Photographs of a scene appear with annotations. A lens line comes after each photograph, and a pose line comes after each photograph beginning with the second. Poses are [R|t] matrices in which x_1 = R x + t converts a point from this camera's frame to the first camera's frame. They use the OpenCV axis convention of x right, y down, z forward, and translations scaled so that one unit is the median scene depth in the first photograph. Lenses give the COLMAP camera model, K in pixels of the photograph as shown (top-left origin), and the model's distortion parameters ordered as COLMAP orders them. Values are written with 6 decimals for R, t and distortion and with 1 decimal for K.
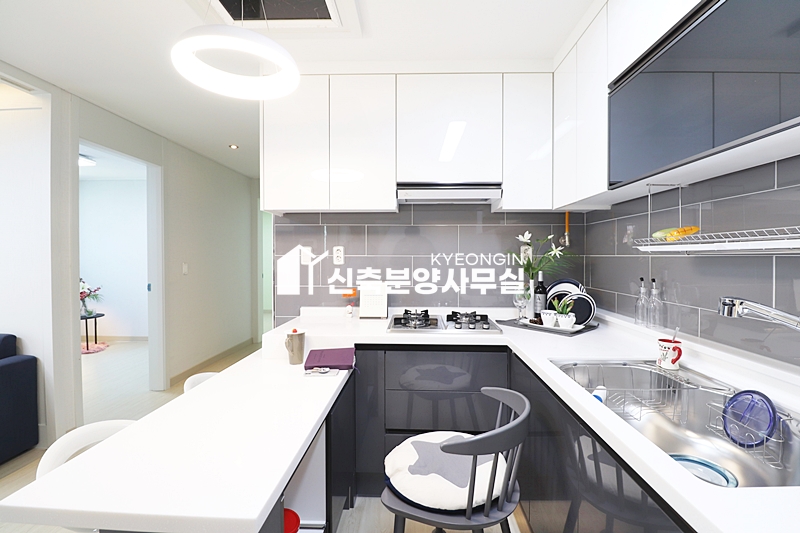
lens RADIAL K [[373.2, 0, 400.0], [0, 373.2, 266.5], [0, 0, 1]] dist [0.000369, -0.000130]
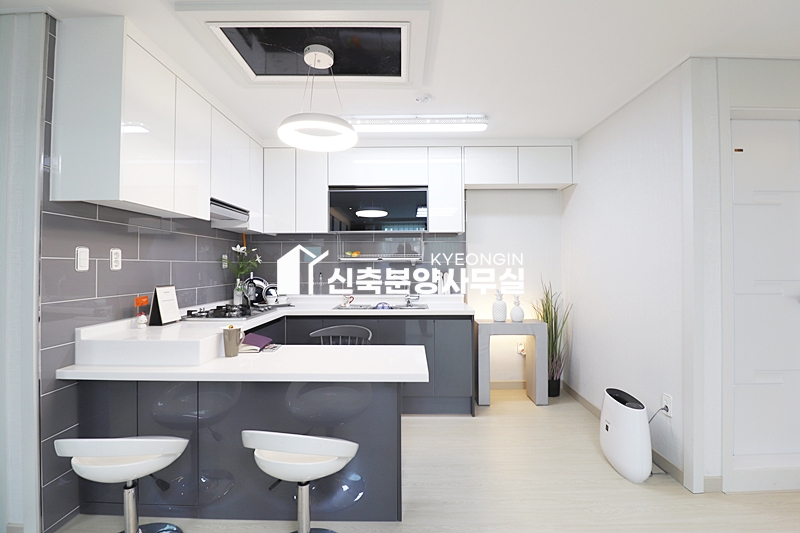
lens RADIAL K [[373.2, 0, 400.0], [0, 373.2, 266.5], [0, 0, 1]] dist [0.000369, -0.000130]
pose [[-0.012847, -0.007038, 0.999893, -1.183723], [0.024232, 0.999679, 0.007348, -0.005596], [-0.999624, 0.024324, -0.012672, 0.428673]]
